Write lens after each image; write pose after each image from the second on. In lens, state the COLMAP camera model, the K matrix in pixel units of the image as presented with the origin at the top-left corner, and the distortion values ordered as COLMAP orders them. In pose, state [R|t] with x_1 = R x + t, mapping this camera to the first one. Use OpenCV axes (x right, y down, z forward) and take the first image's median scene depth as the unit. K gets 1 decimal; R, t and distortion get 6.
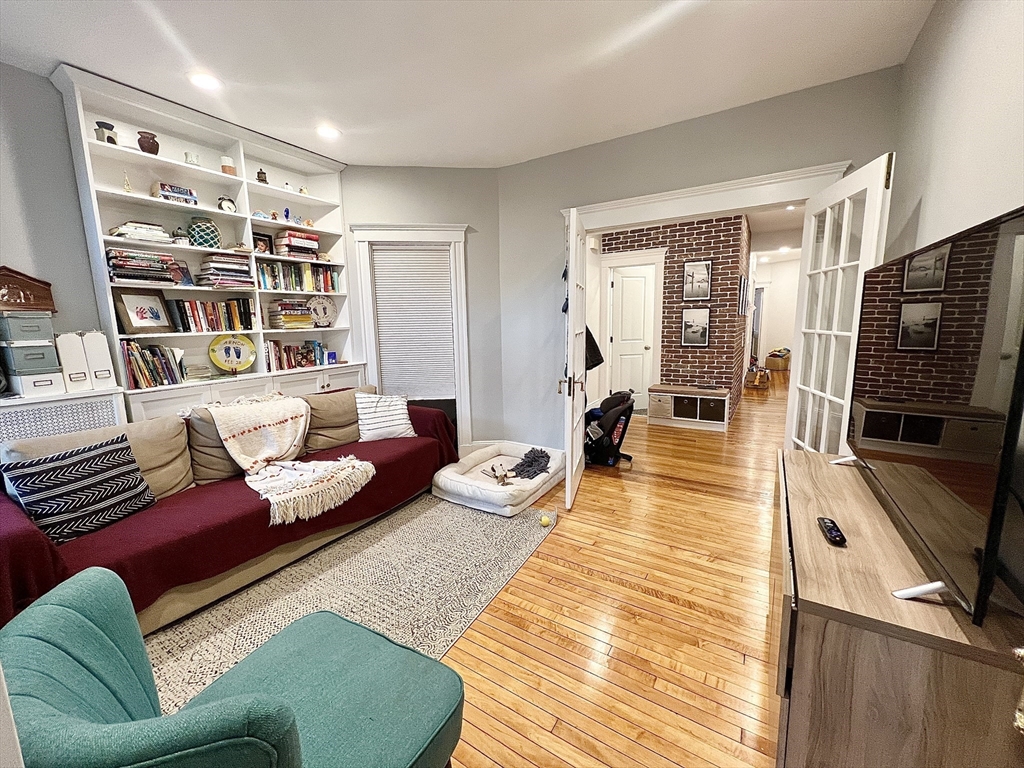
lens RADIAL K [[408.3, 0, 512.0], [0, 408.3, 384.0], [0, 0, 1]] dist [0.000722, 0.000014]
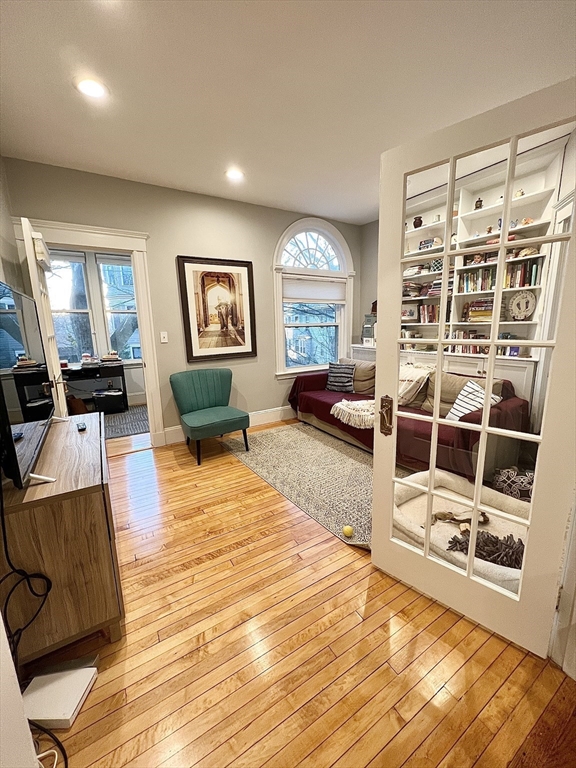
lens RADIAL K [[306.2, 0, 288.0], [0, 306.2, 384.0], [0, 0, 1]] dist [0.000722, 0.000014]
pose [[-0.445098, 0.201118, -0.872605, 0.841608], [-0.112128, 0.954266, 0.277134, -0.214184], [0.888434, 0.221195, -0.402191, 1.300265]]
